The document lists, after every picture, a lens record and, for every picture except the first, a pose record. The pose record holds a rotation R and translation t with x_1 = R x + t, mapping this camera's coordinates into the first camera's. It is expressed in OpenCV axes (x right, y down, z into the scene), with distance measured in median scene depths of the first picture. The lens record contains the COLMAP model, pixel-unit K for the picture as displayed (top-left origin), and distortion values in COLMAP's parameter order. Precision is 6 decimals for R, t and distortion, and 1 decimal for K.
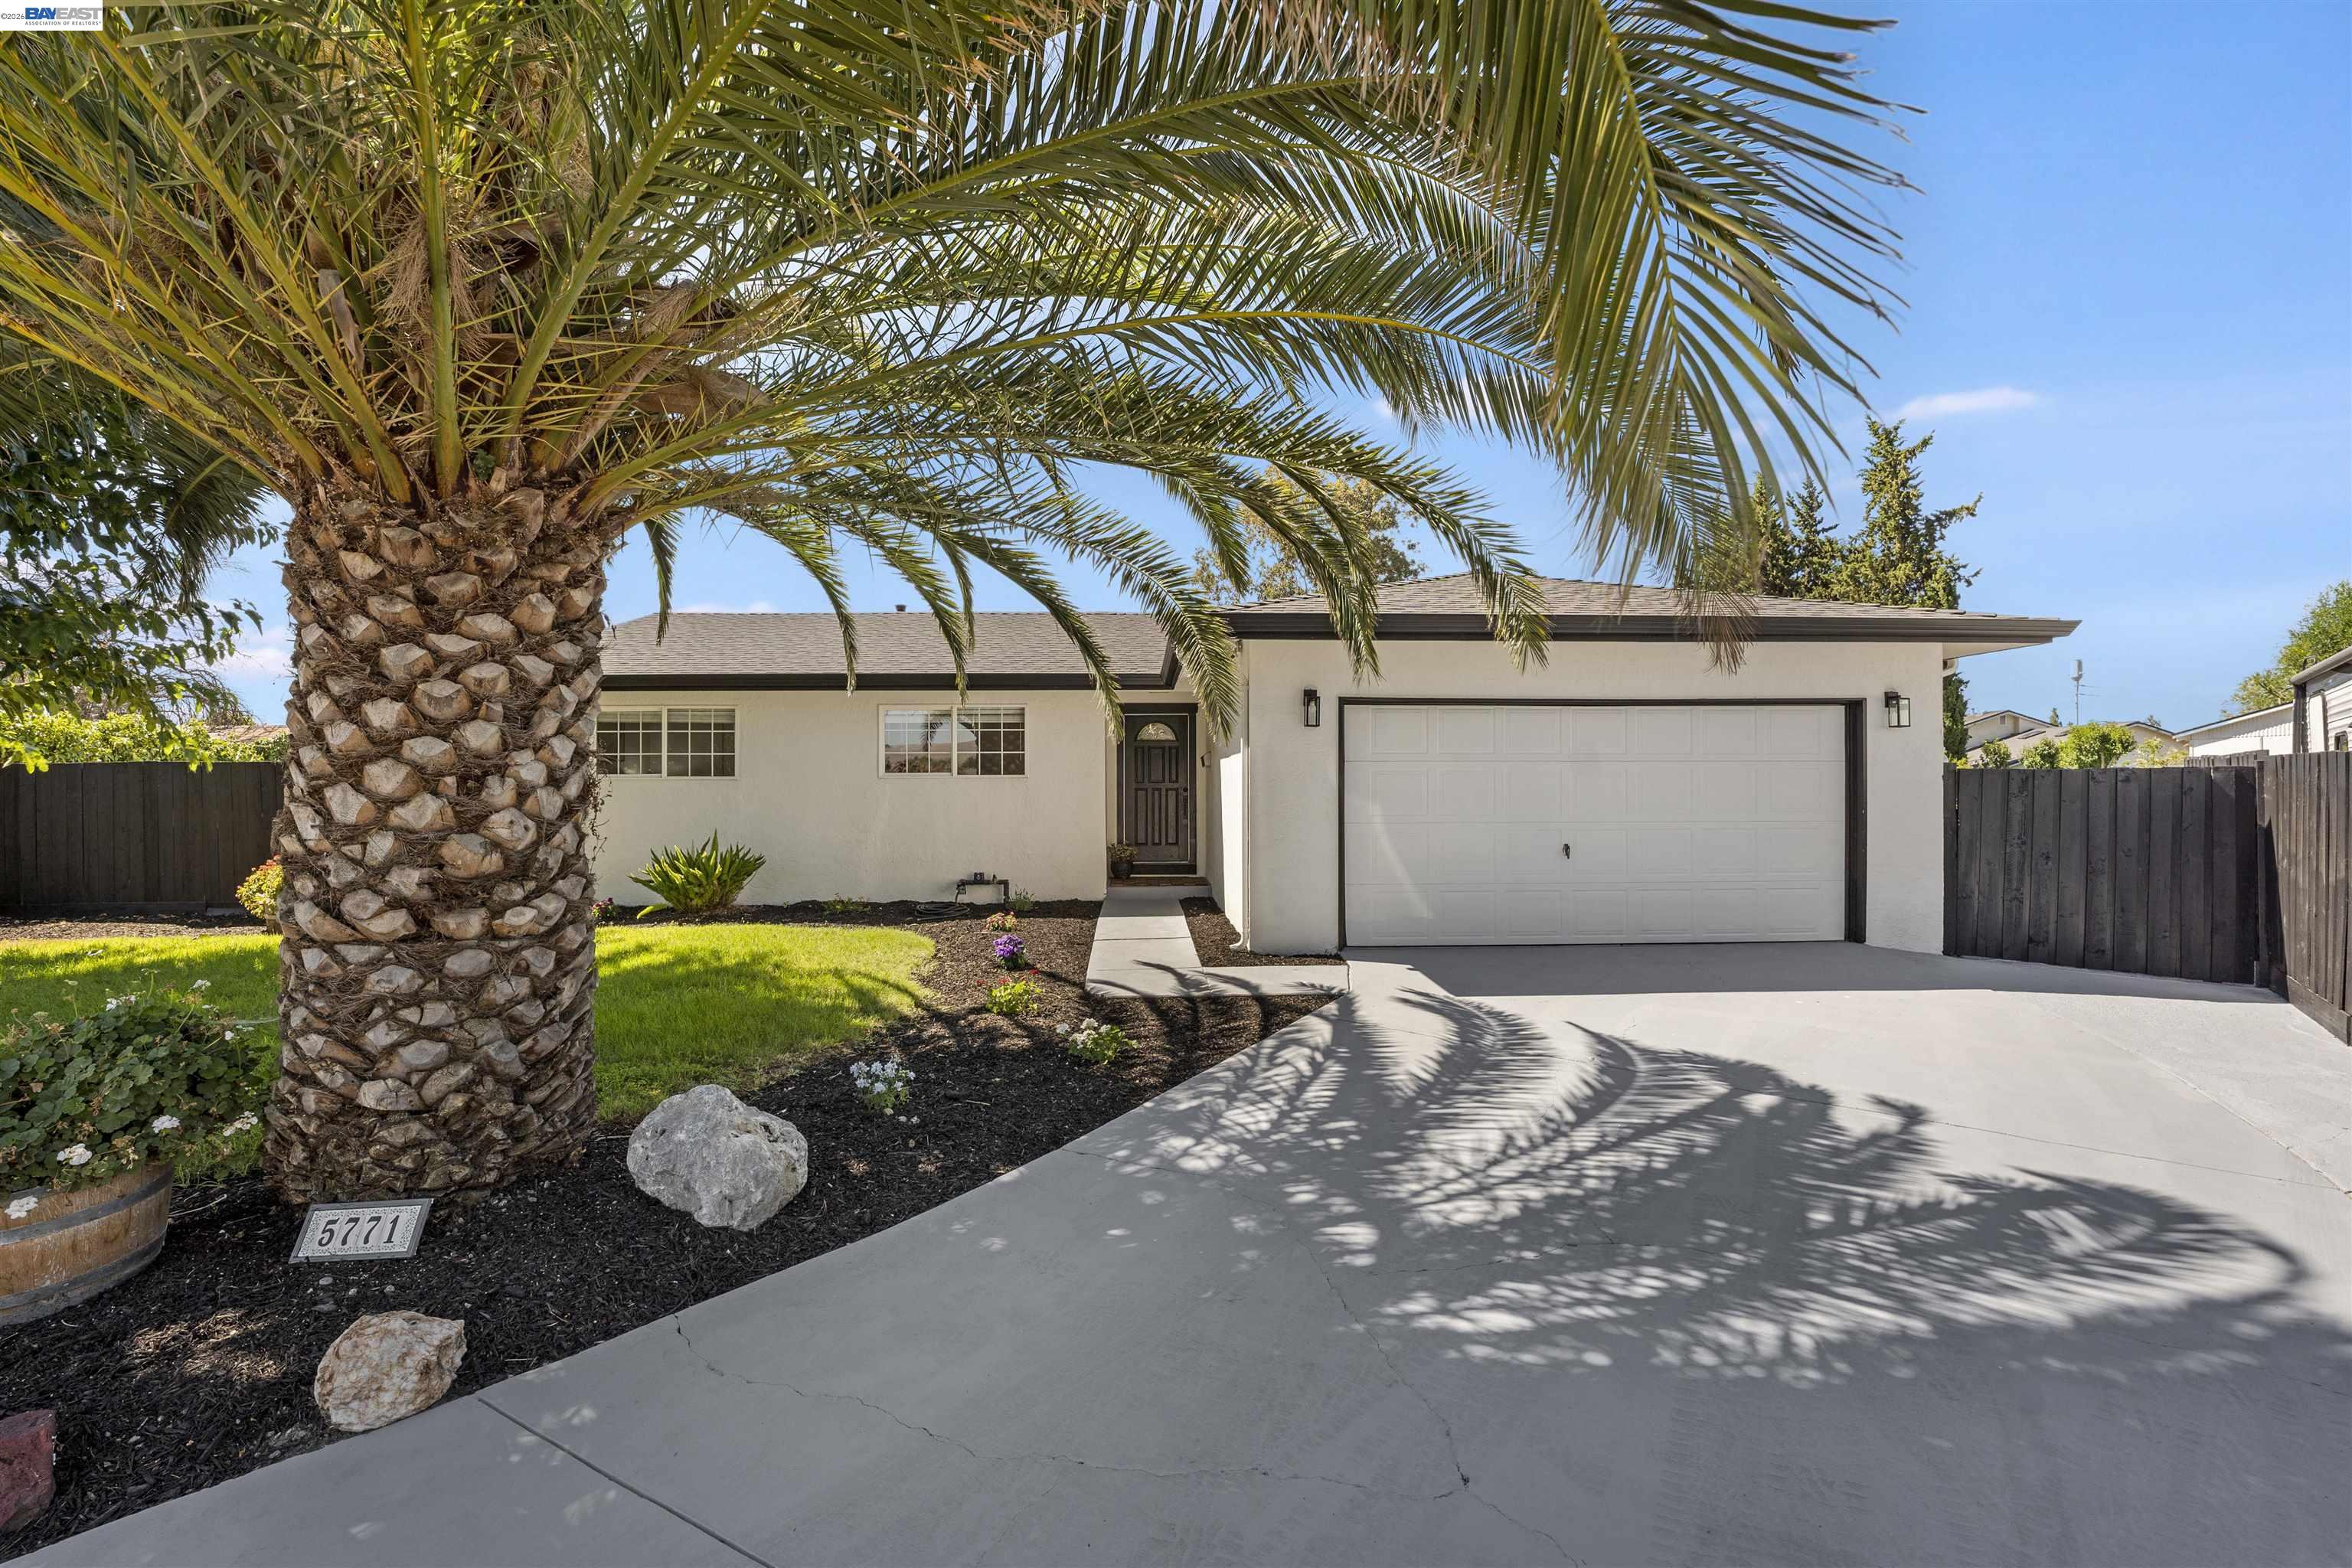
lens RADIAL K [[968.9, 0, 1176.0], [0, 968.9, 784.0], [0, 0, 1]] dist [-0.001728, -0.000152]
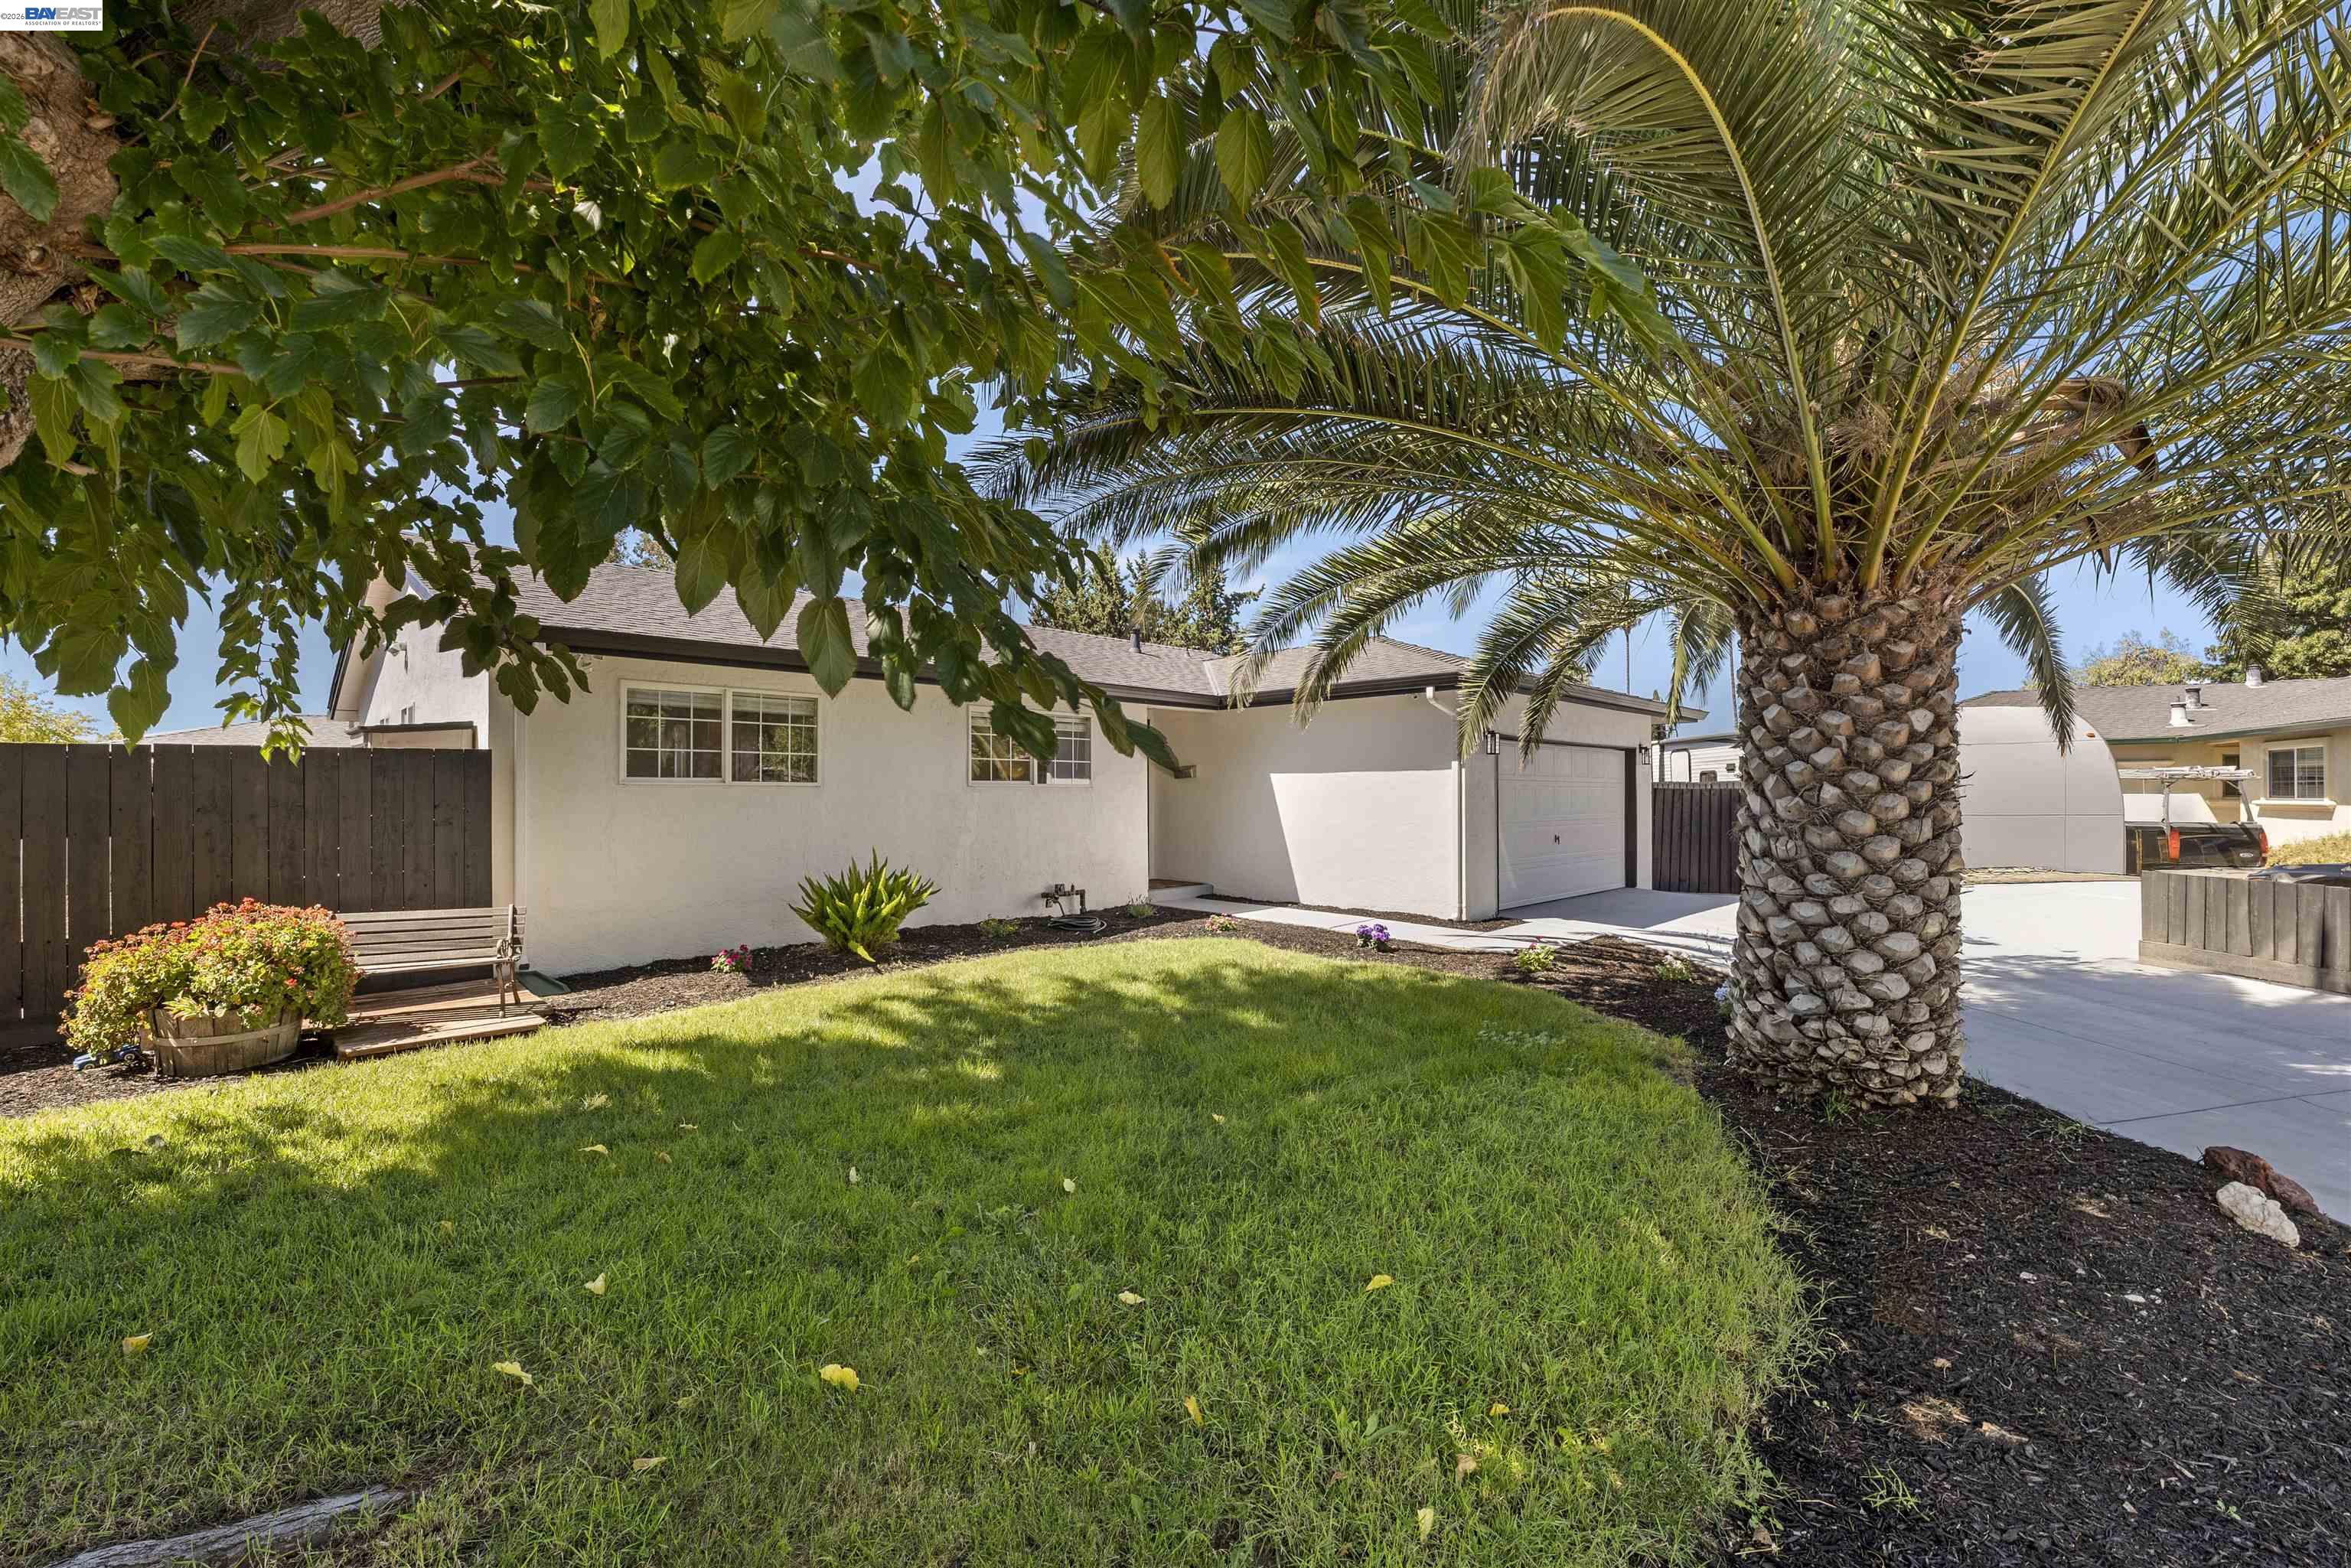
lens RADIAL K [[968.5, 0, 1175.5], [0, 968.5, 784.0], [0, 0, 1]] dist [-0.001728, -0.000152]
pose [[0.732336, 0.010091, 0.680869, -0.784726], [-0.006327, 0.999948, -0.008015, -0.001931], [-0.680914, 0.001562, 0.732361, 0.210377]]
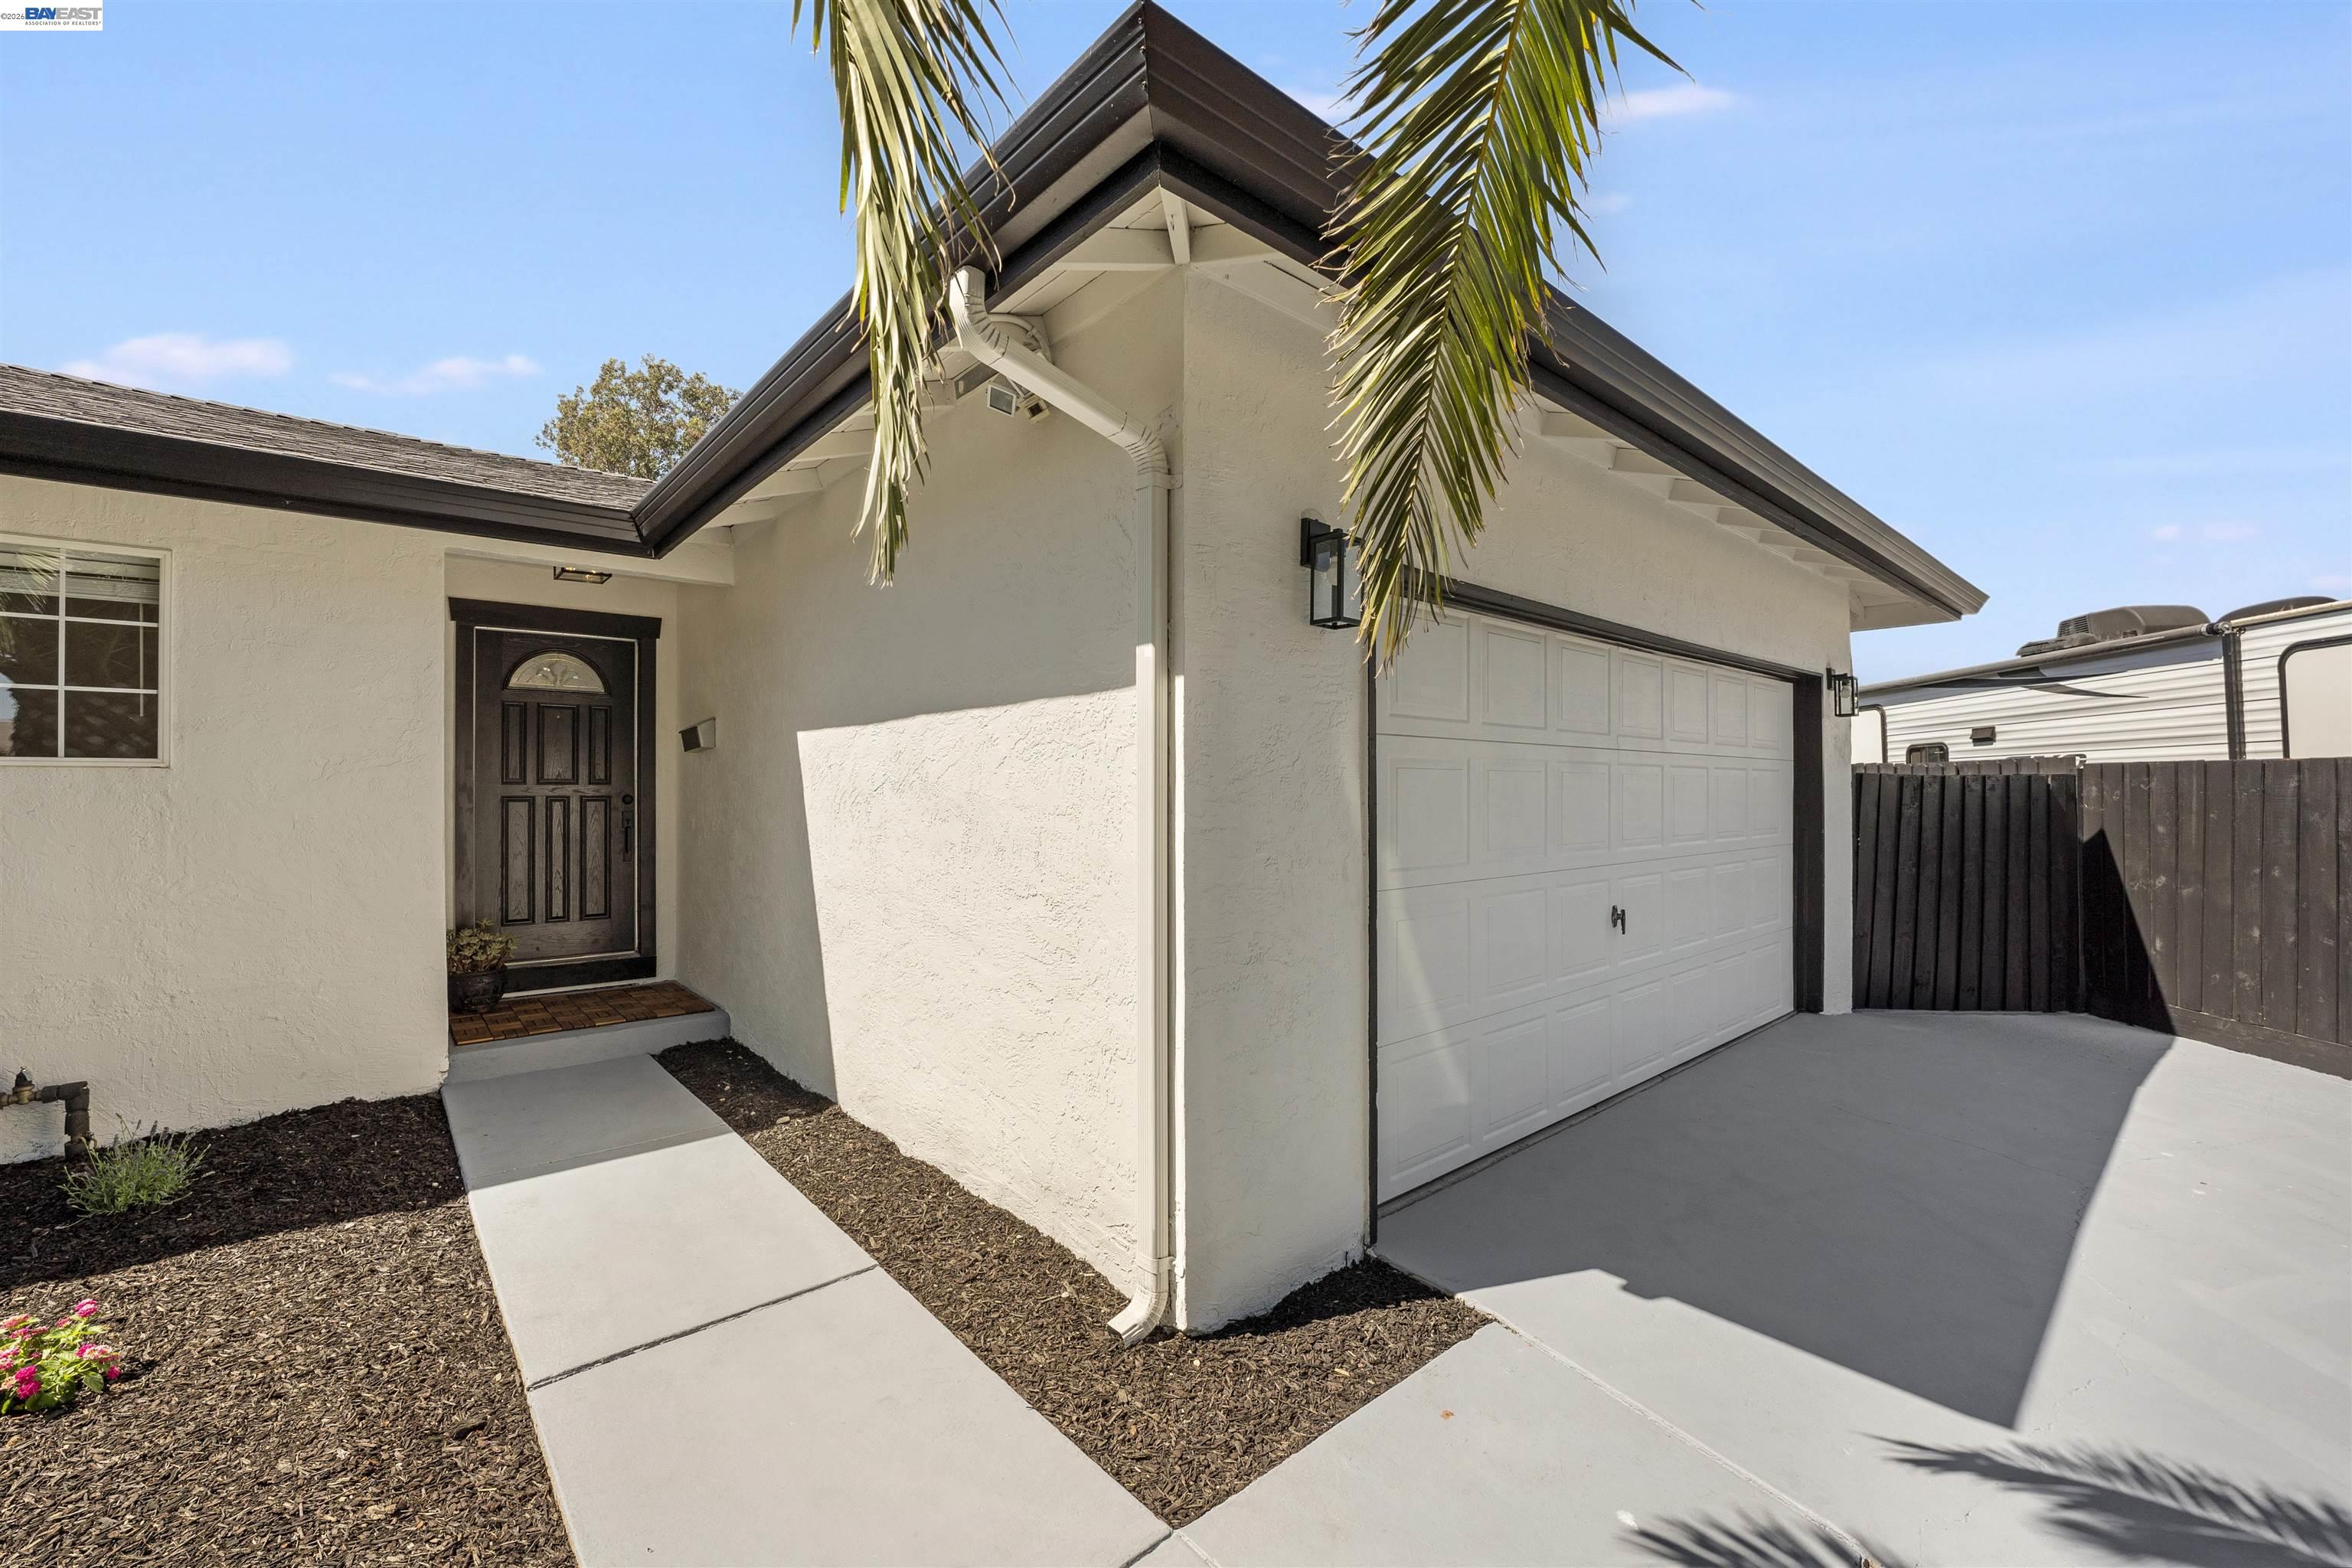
lens RADIAL K [[959.7, 0, 1149.0], [0, 959.7, 788.2], [0, 0, 1]] dist [-0.016104, -0.000013]
pose [[0.794846, 0.001764, 0.606809, -0.081719], [-0.004300, 0.999987, 0.002725, -0.001797], [-0.606796, -0.004775, 0.794843, 0.539591]]
